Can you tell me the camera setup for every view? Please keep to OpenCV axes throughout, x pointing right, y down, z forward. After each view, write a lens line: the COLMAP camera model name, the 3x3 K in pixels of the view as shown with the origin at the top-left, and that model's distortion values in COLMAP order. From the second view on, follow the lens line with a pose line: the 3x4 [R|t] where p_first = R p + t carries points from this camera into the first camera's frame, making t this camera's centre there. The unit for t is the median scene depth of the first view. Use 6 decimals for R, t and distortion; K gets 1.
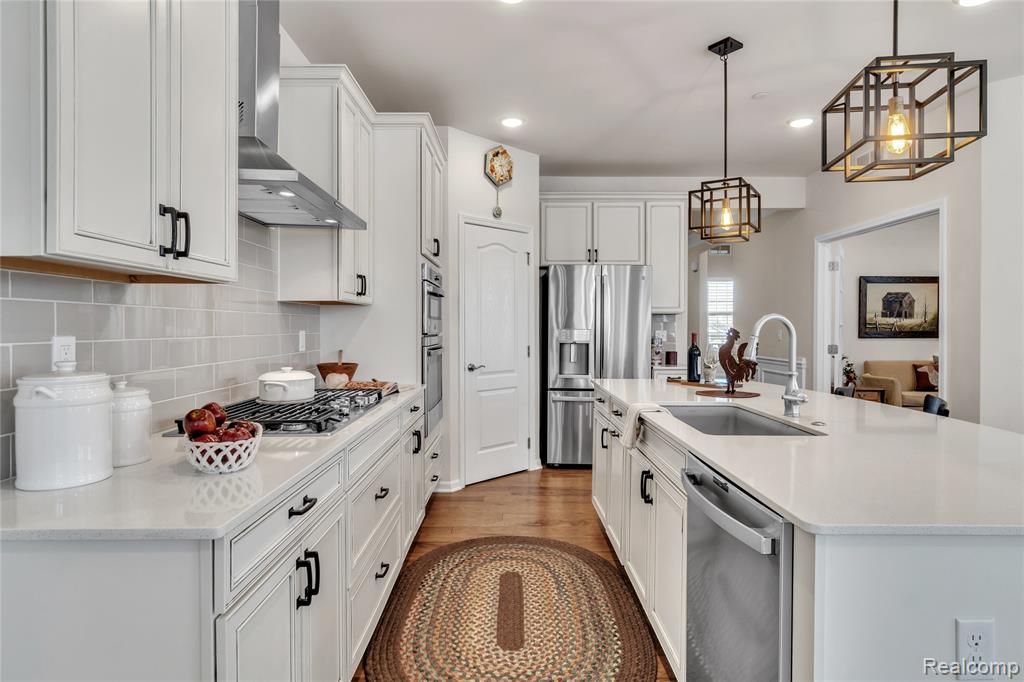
lens RADIAL K [[555.1, 0, 514.2], [0, 555.1, 333.1], [0, 0, 1]] dist [-0.007924, -0.004354]
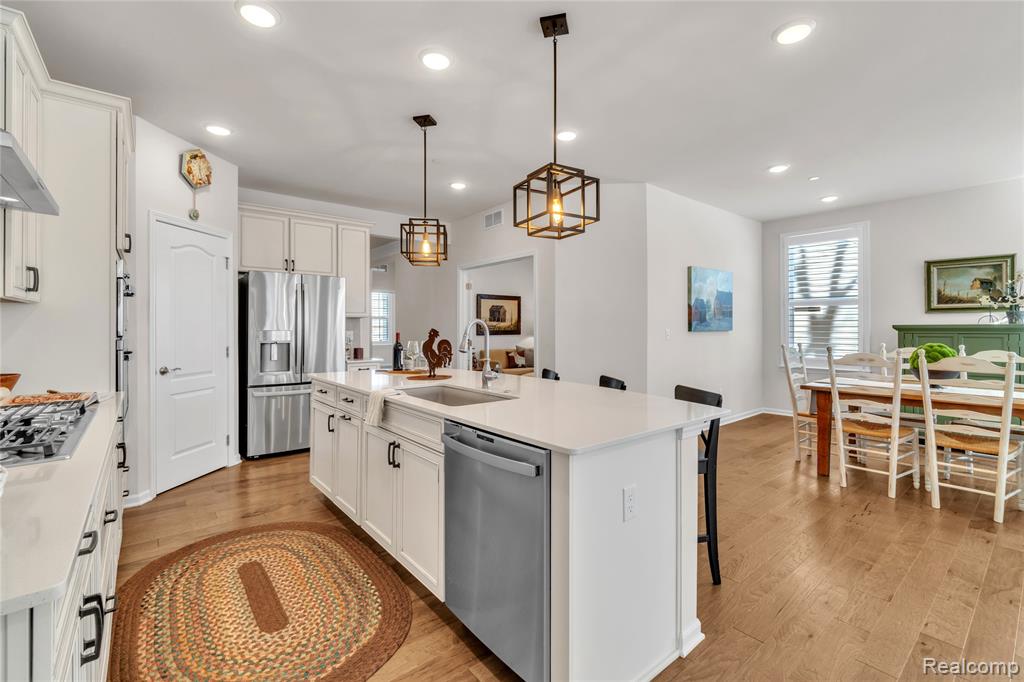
lens RADIAL K [[442.5, 0, 511.0], [0, 442.5, 327.6], [0, 0, 1]] dist [-0.007022, 0.000895]
pose [[0.775590, -0.002646, 0.631231, -0.135939], [0.010394, 0.999909, -0.008580, -0.000465], [-0.631151, 0.013215, 0.775548, 0.033694]]
